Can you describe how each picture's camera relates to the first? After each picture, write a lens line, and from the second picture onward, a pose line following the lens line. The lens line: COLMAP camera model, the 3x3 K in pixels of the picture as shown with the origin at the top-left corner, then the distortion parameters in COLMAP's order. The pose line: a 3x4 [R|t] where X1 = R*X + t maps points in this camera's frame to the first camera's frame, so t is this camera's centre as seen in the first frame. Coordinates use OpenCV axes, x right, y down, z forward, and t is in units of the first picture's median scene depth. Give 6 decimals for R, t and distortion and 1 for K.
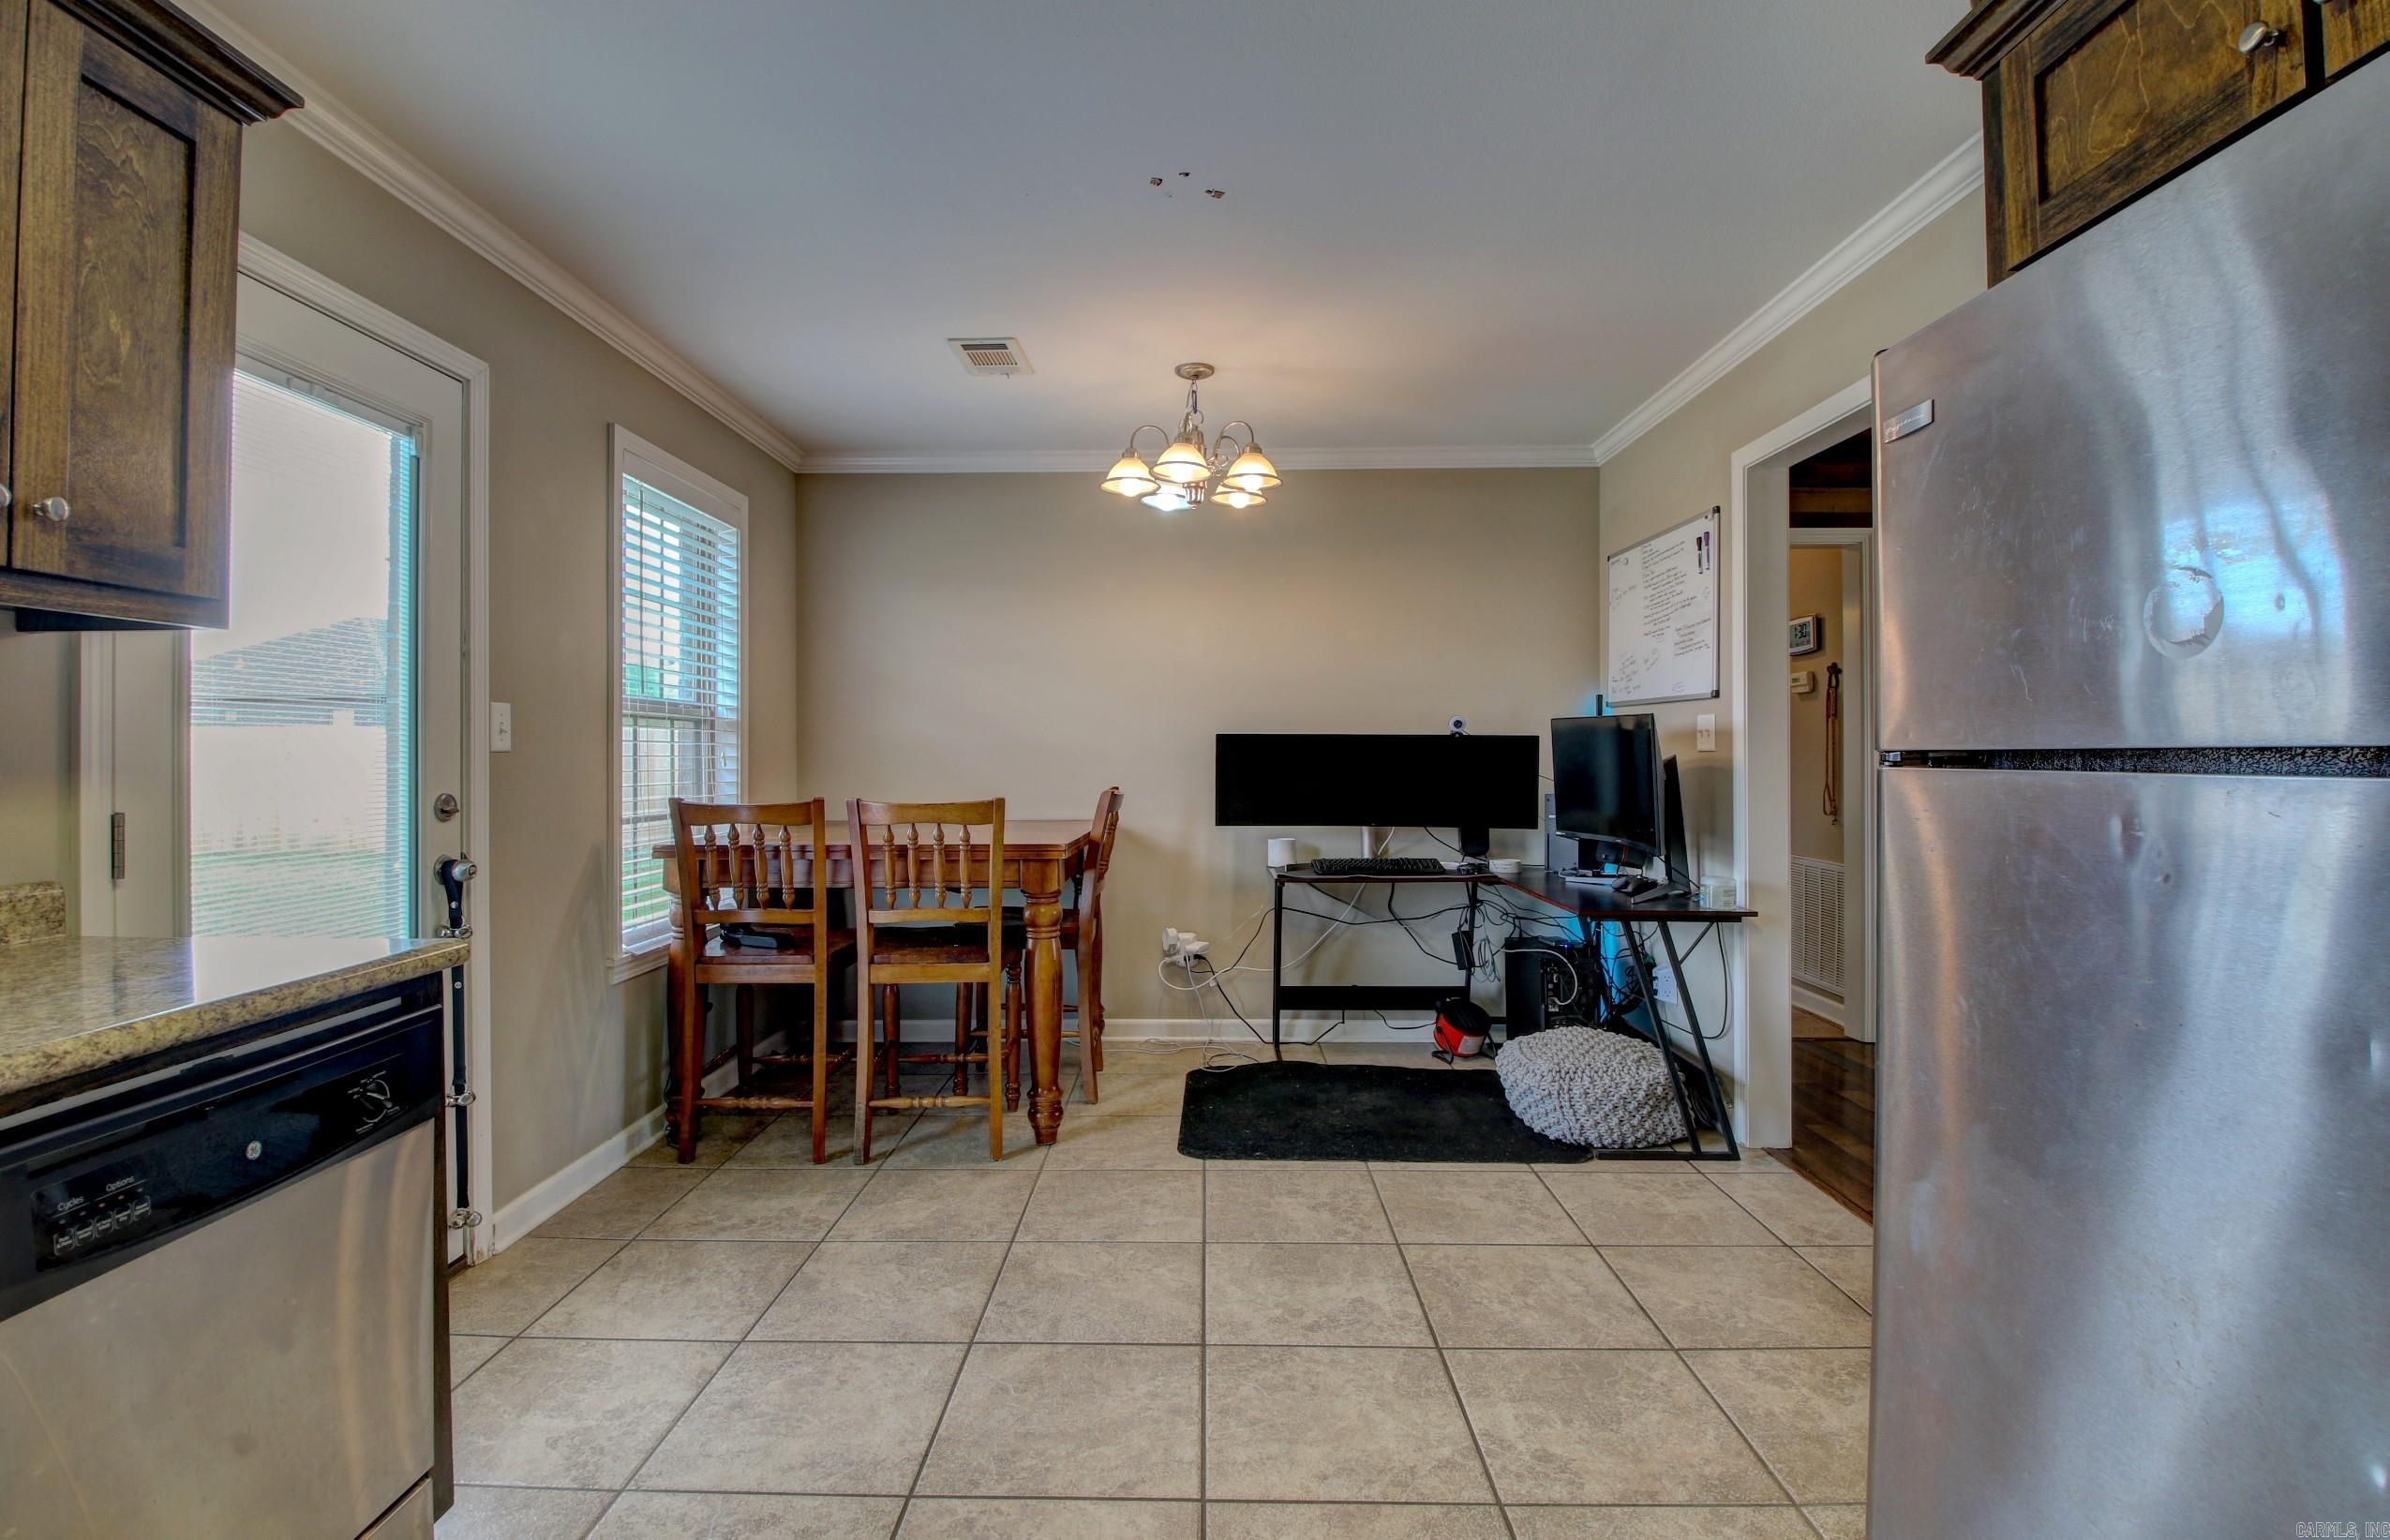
lens RADIAL K [[1110.7, 0, 1205.4], [0, 1110.7, 759.2], [0, 0, 1]] dist [-0.000475, -0.015154]
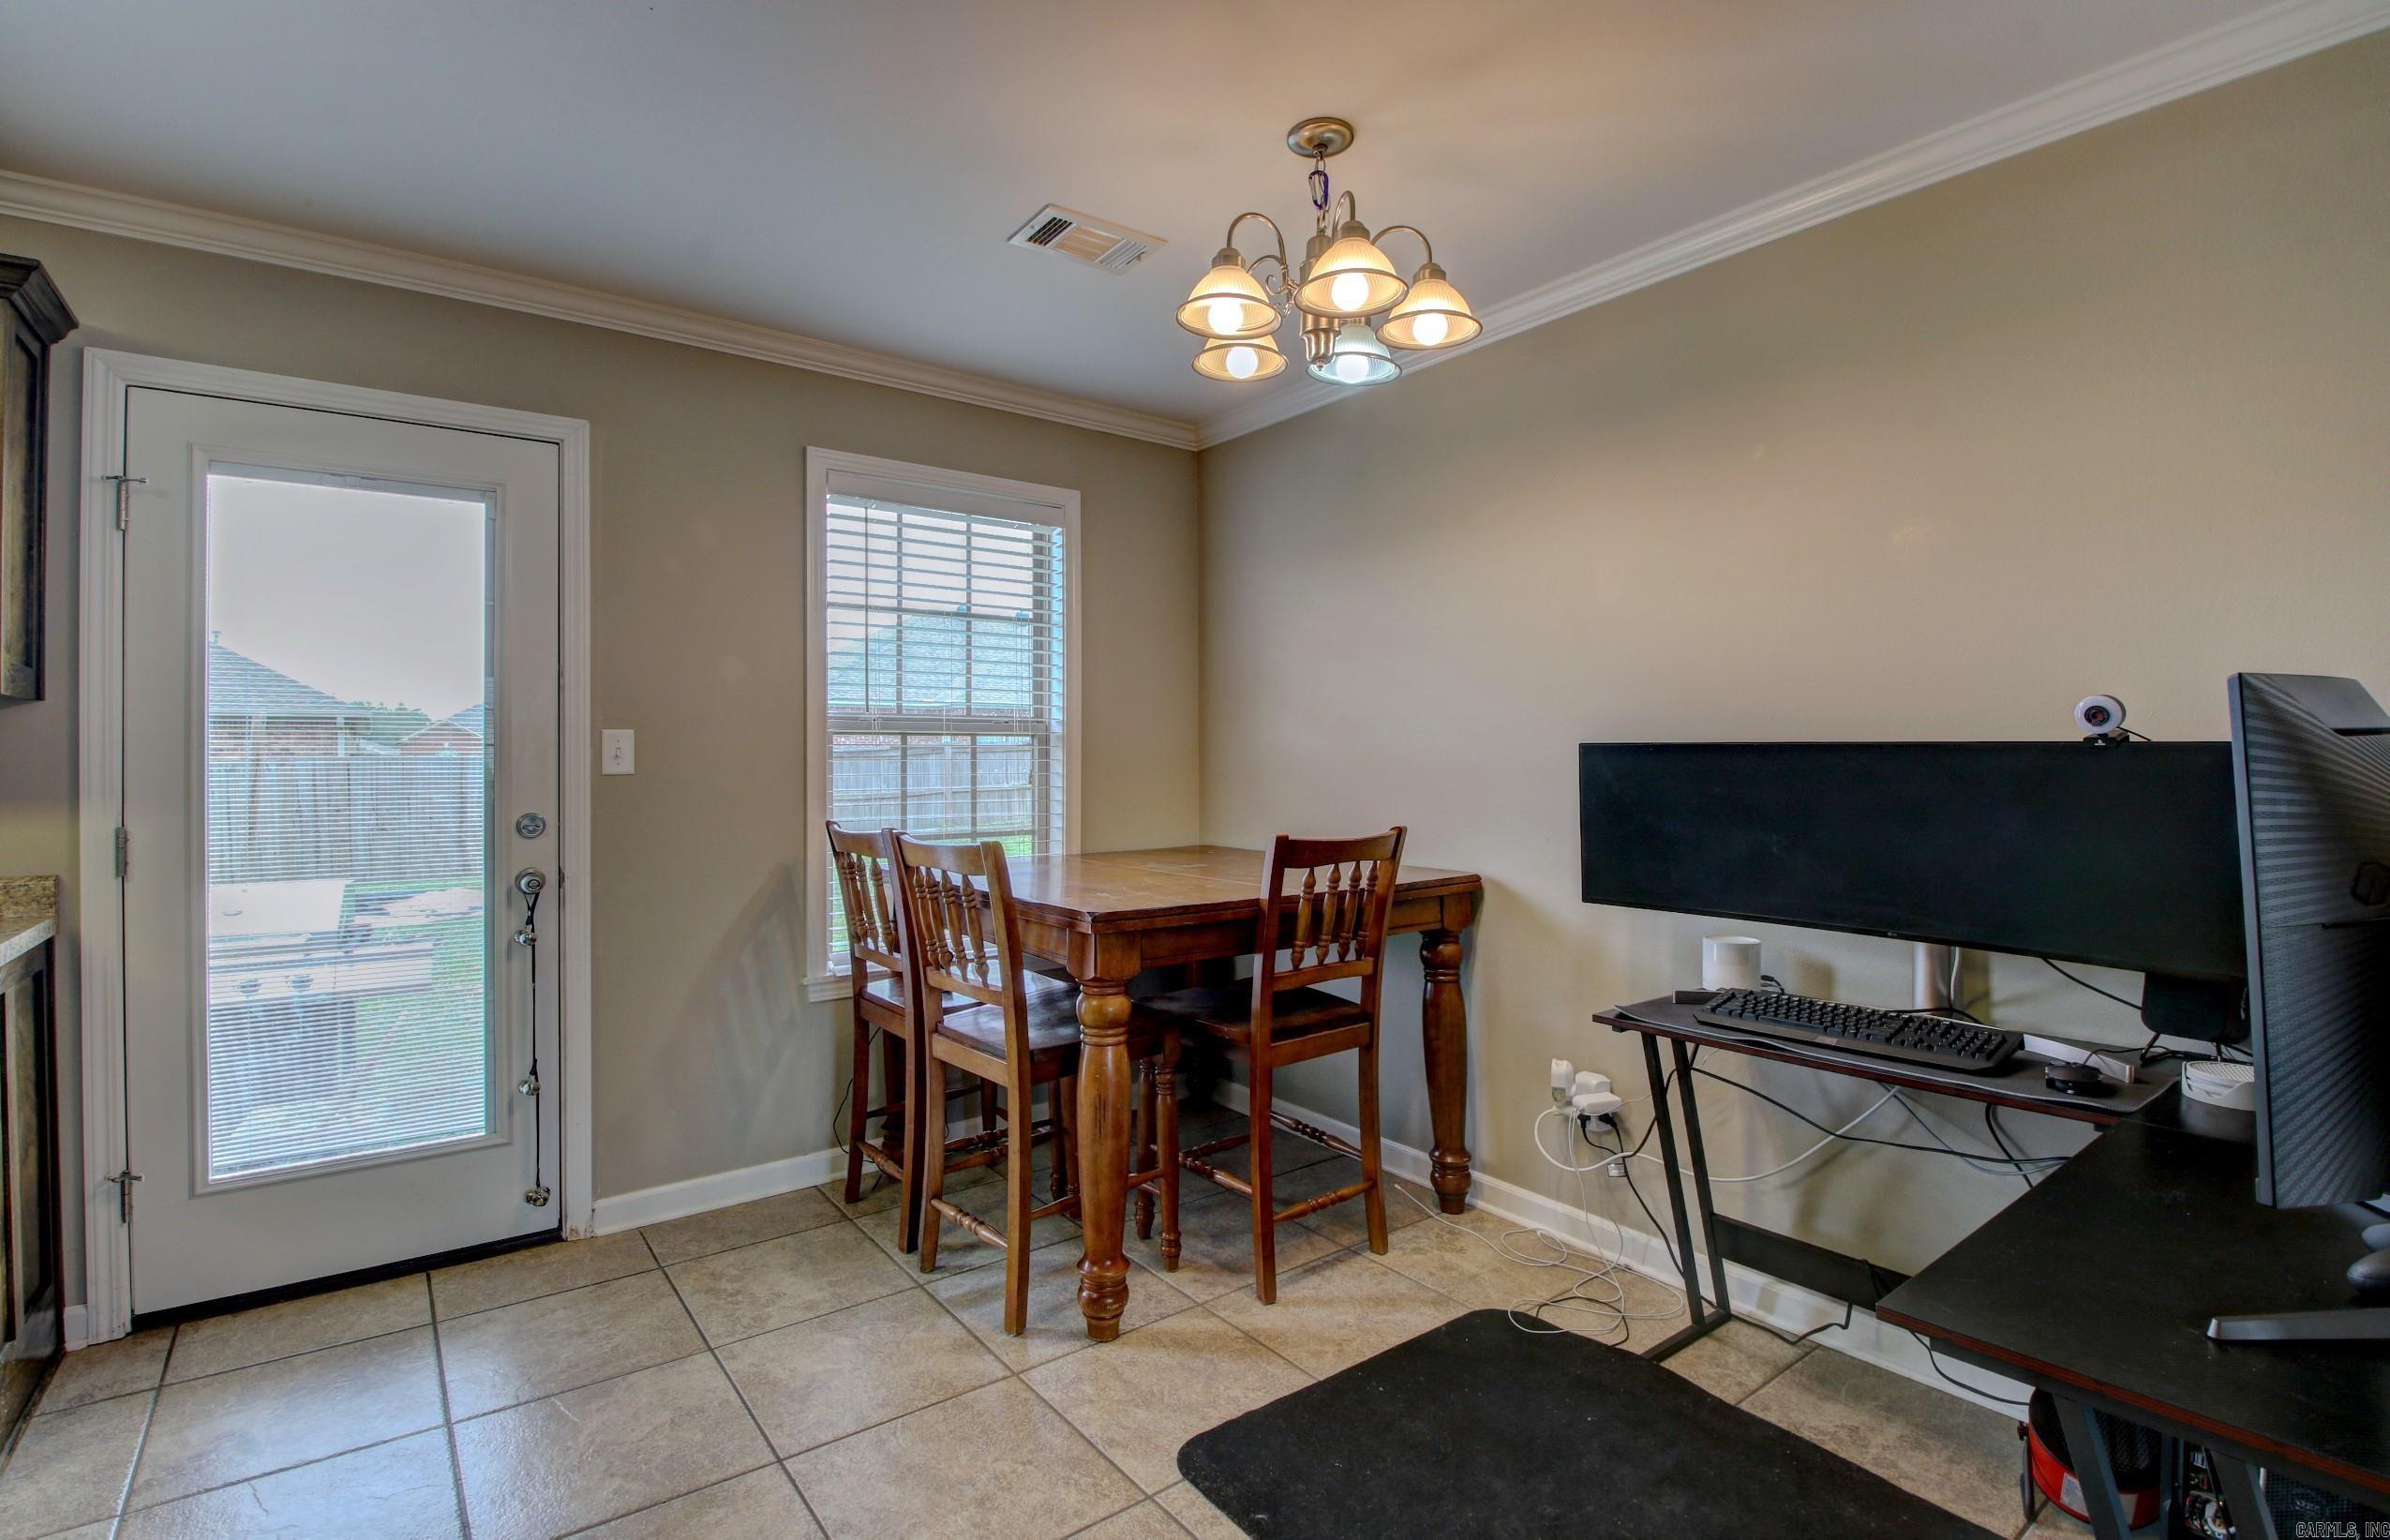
lens RADIAL K [[1132.9, 0, 1181.0], [0, 1132.9, 760.9], [0, 0, 1]] dist [-0.003379, -0.000411]
pose [[0.597198, 0.005396, -0.802076, 0.426187], [-0.000567, 0.999980, 0.006306, -0.020806], [0.802094, -0.003311, 0.597189, 0.570936]]
